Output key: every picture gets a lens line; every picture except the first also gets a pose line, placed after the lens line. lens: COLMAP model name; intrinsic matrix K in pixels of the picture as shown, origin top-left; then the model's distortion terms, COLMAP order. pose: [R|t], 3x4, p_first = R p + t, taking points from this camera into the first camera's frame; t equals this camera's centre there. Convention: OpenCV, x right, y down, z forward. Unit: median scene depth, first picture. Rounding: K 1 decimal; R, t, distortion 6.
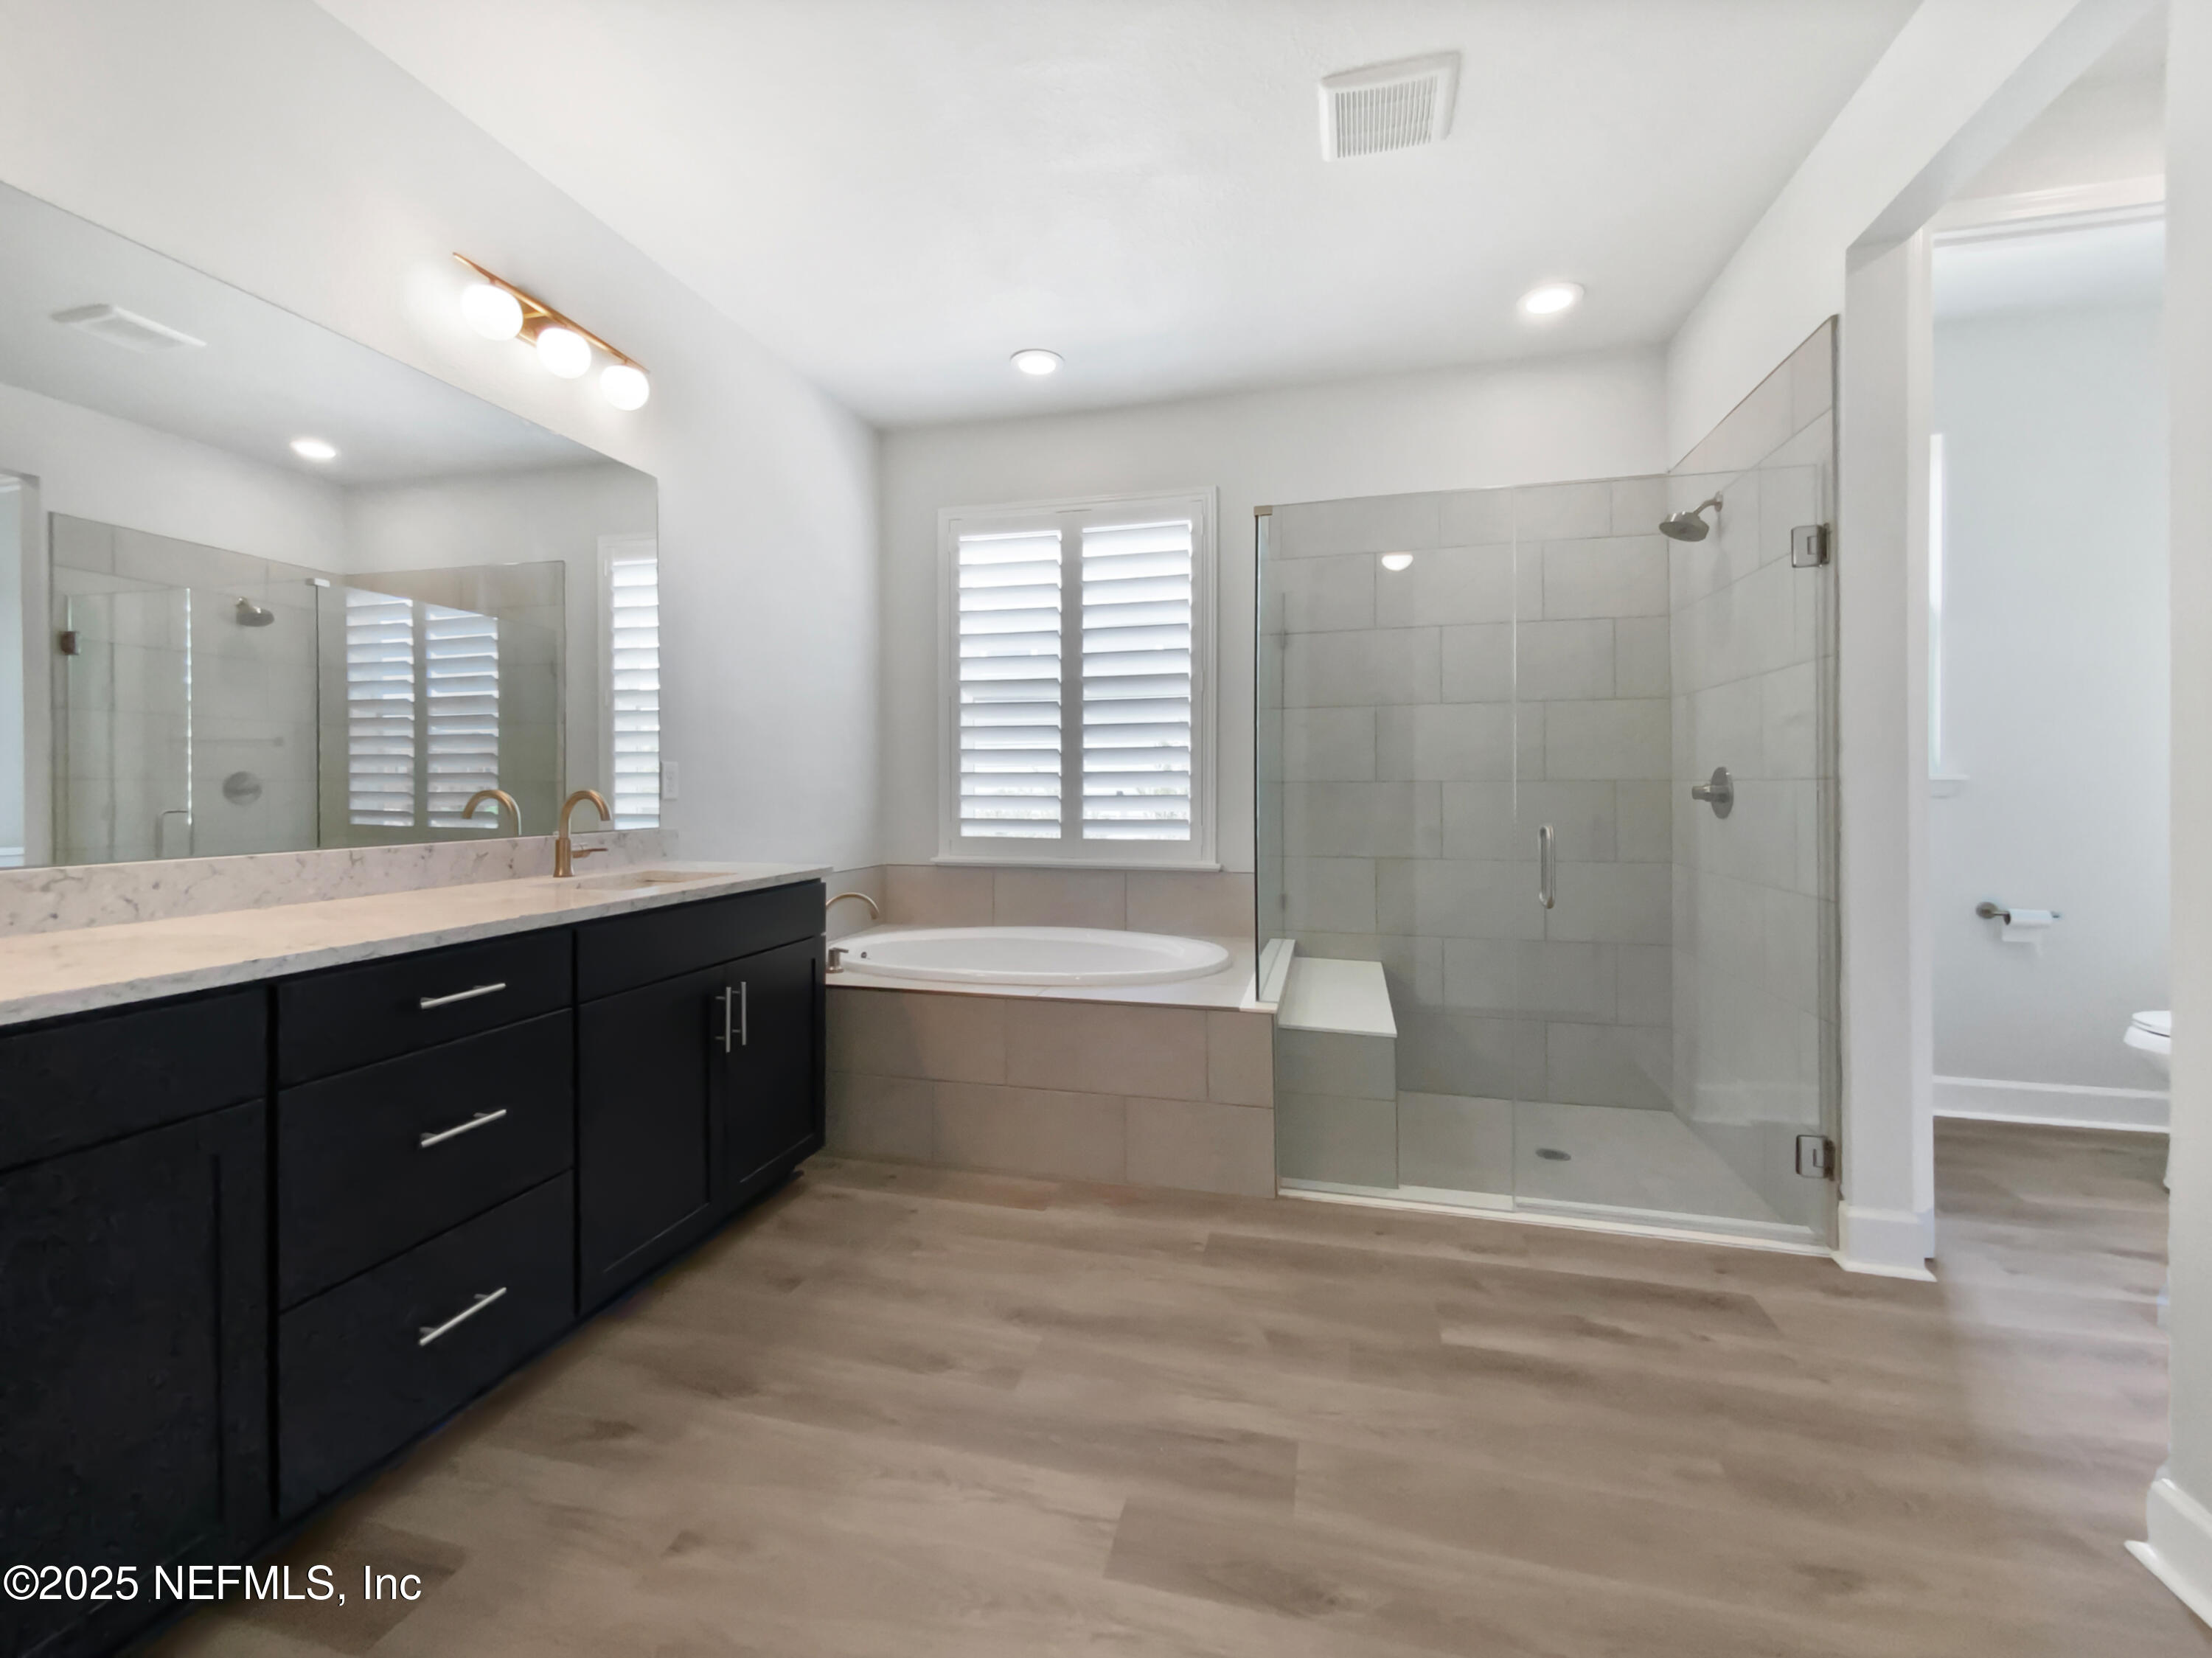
lens RADIAL K [[954.4, 0, 1105.3], [0, 954.4, 784.3], [0, 0, 1]] dist [0.010707, -0.009623]
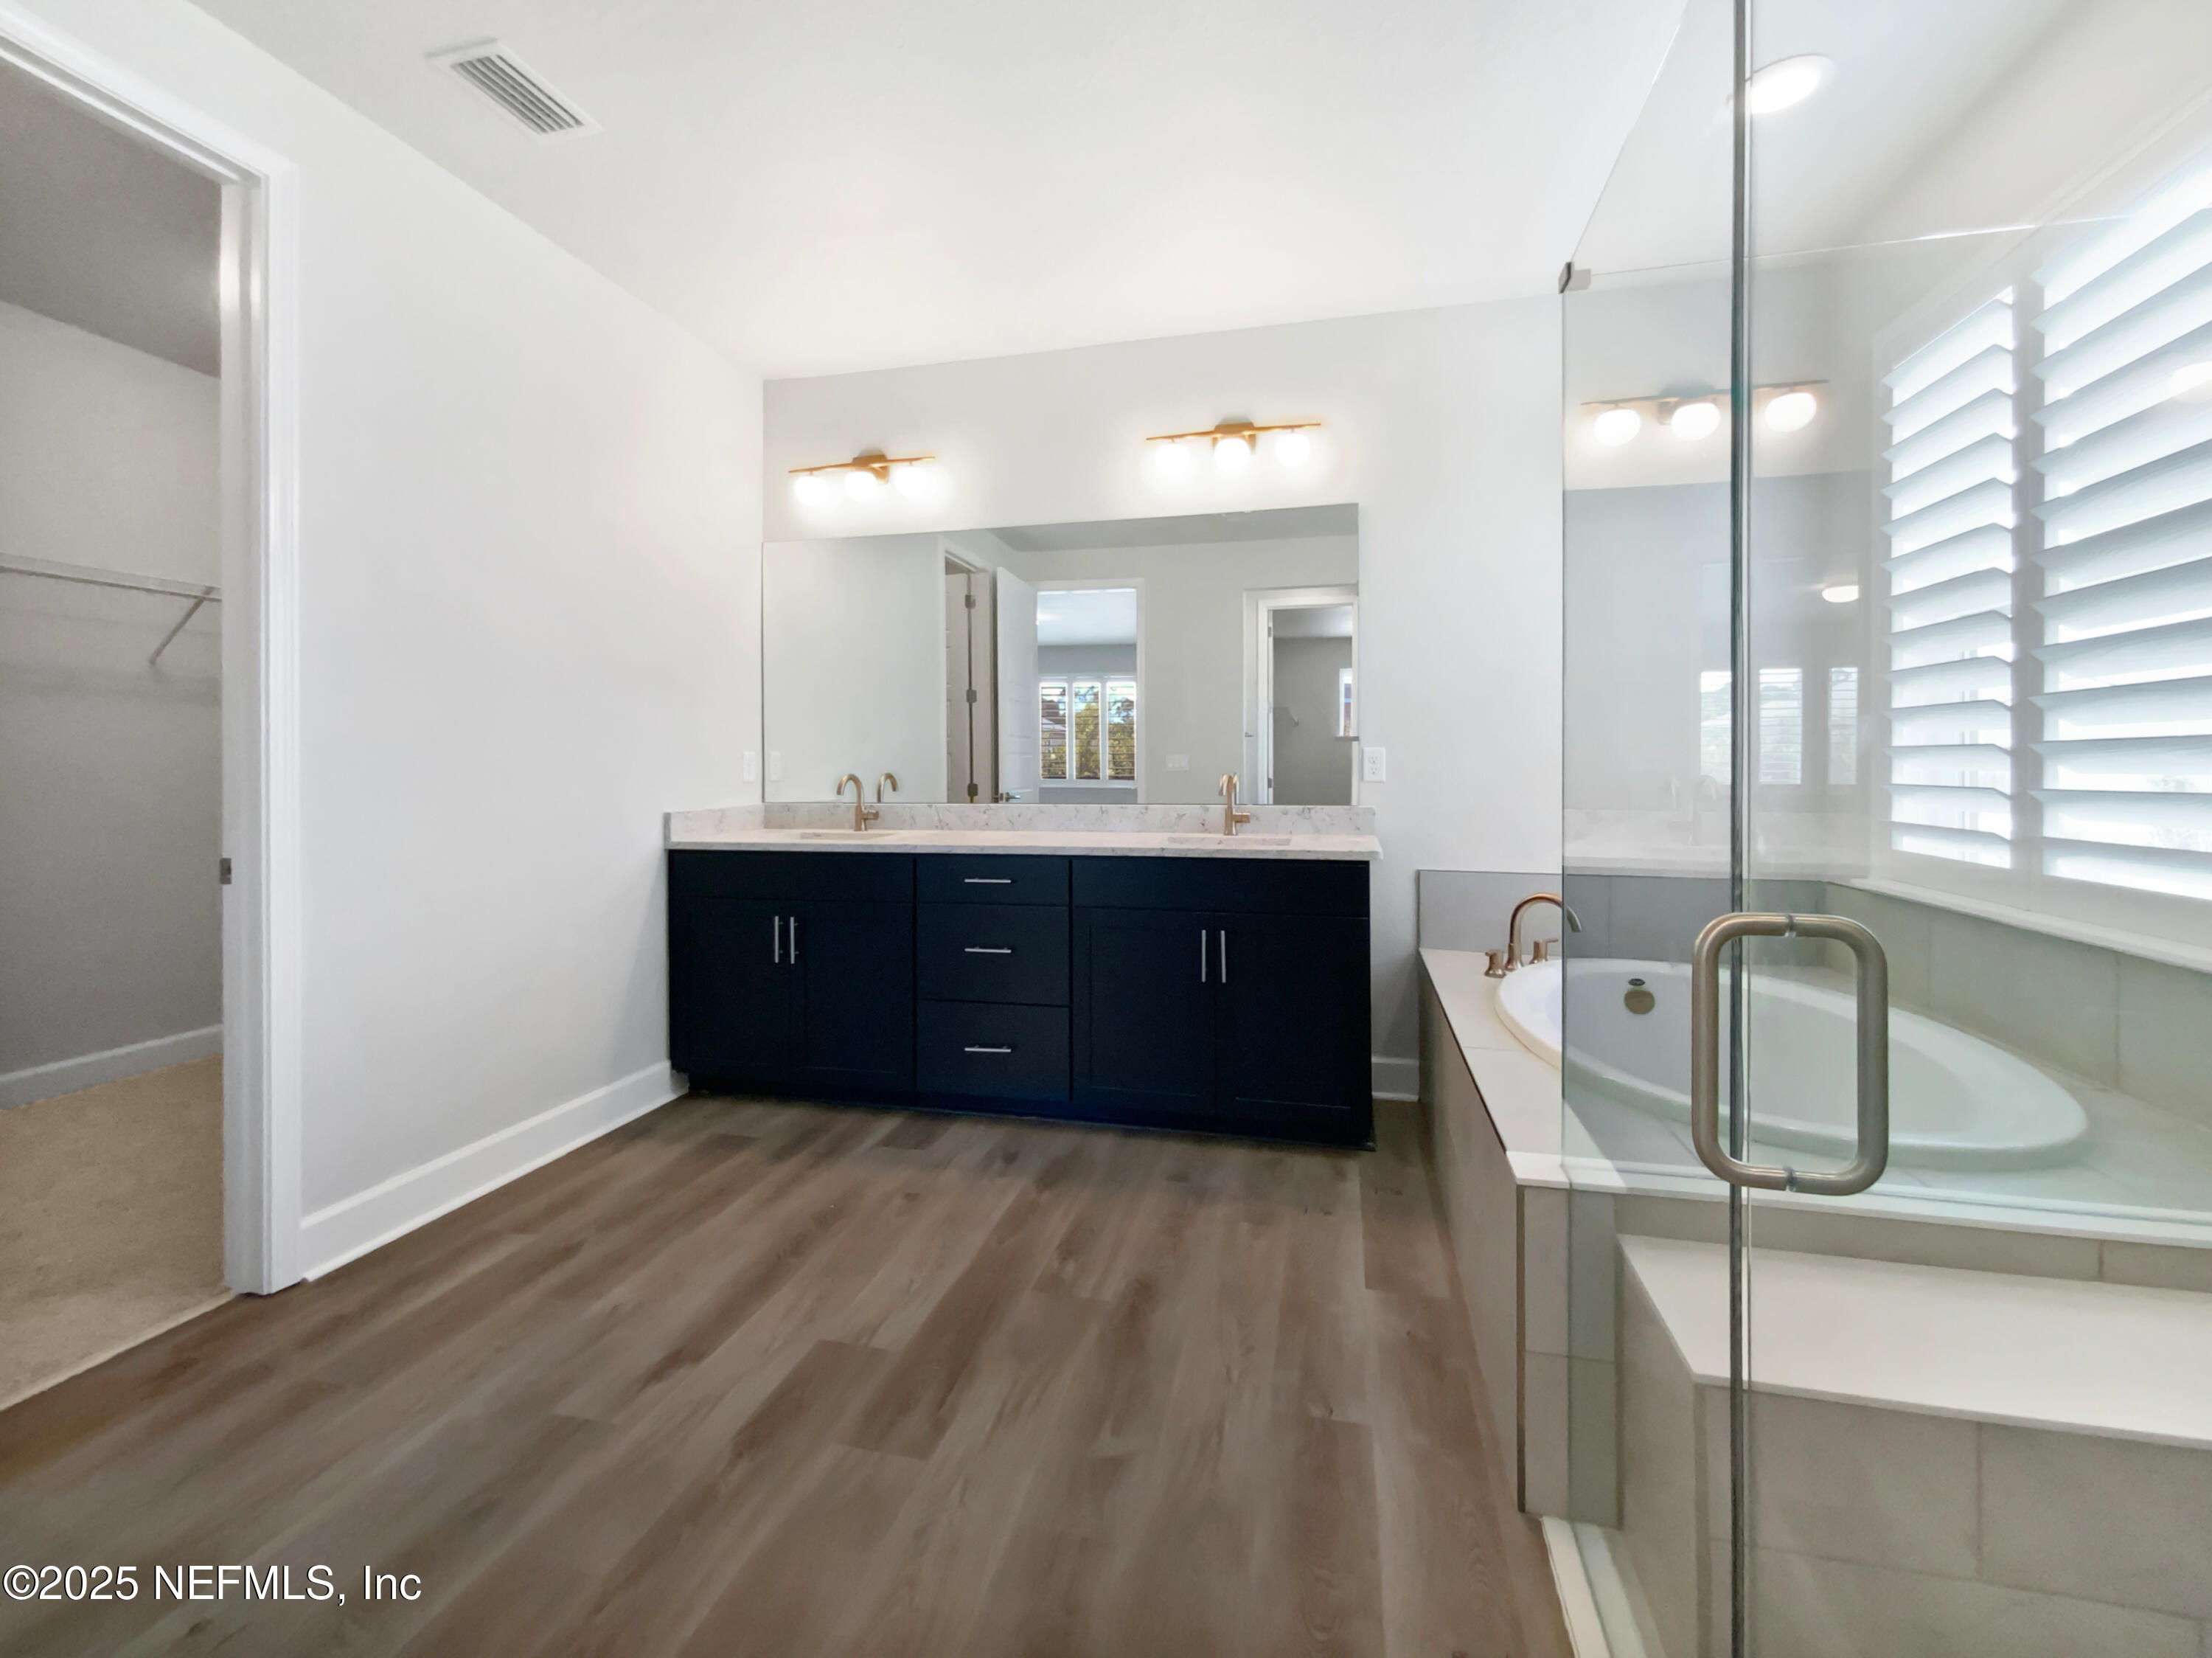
lens RADIAL K [[954.6, 0, 1105.3], [0, 954.6, 784.3], [0, 0, 1]] dist [0.010707, -0.009623]
pose [[-0.002700, 0.020994, -0.999776, 0.848010], [0.002689, 0.999776, 0.020986, -0.006104], [0.999993, -0.002632, -0.002756, 0.878256]]
